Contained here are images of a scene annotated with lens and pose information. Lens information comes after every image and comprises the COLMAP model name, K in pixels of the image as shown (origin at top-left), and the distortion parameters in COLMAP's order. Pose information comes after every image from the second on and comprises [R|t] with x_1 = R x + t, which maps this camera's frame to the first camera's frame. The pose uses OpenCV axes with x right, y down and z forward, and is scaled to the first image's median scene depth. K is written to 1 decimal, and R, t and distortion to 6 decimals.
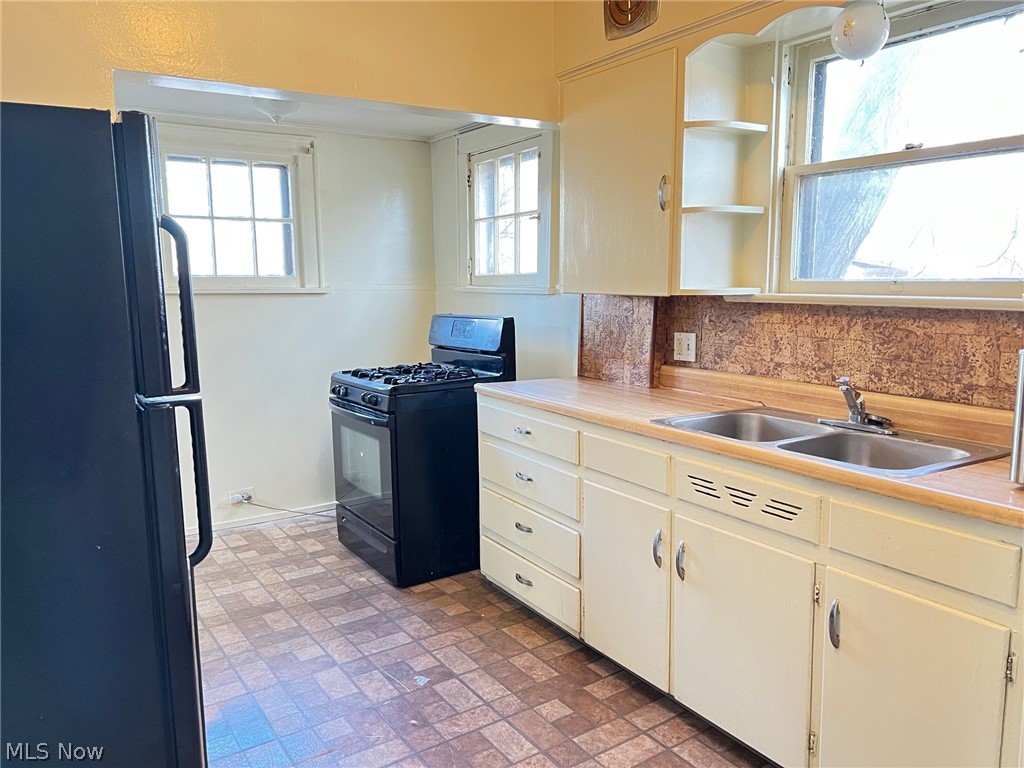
lens RADIAL K [[775.1, 0, 515.7], [0, 775.1, 386.4], [0, 0, 1]] dist [0.072908, -0.063916]
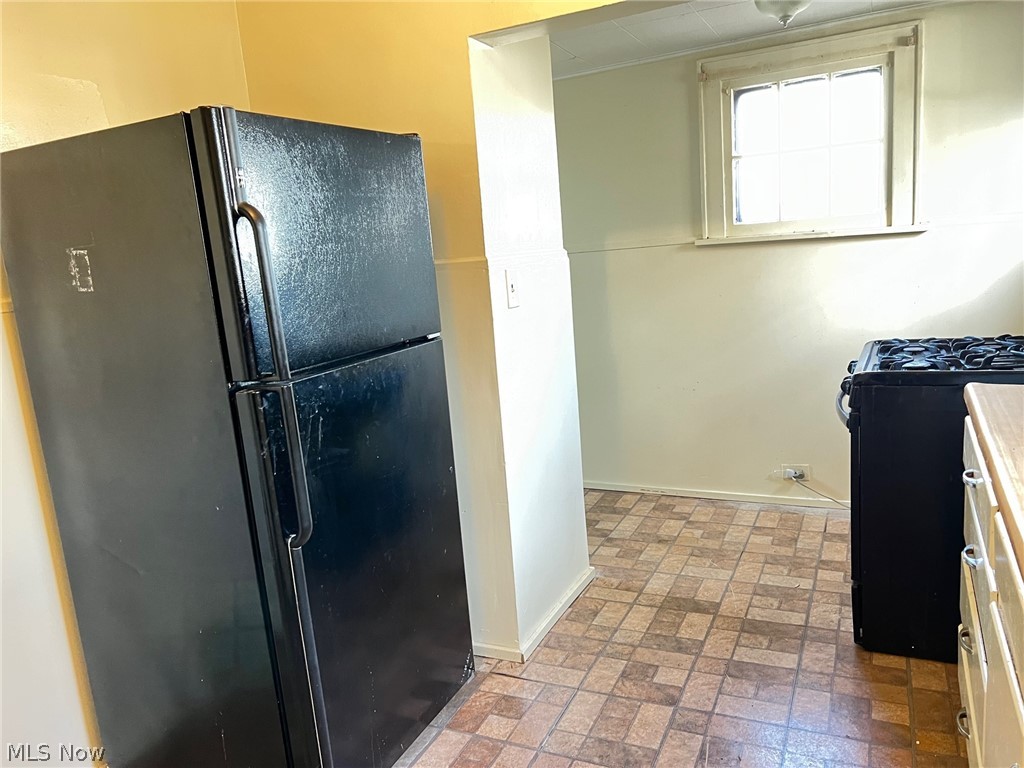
lens RADIAL K [[775.1, 0, 515.7], [0, 775.1, 385.8], [0, 0, 1]] dist [0.072908, -0.063916]
pose [[0.515668, 0.122001, -0.848058, 0.571855], [-0.045660, 0.992317, 0.114991, -0.110178], [0.855571, -0.020575, 0.517276, 0.720003]]
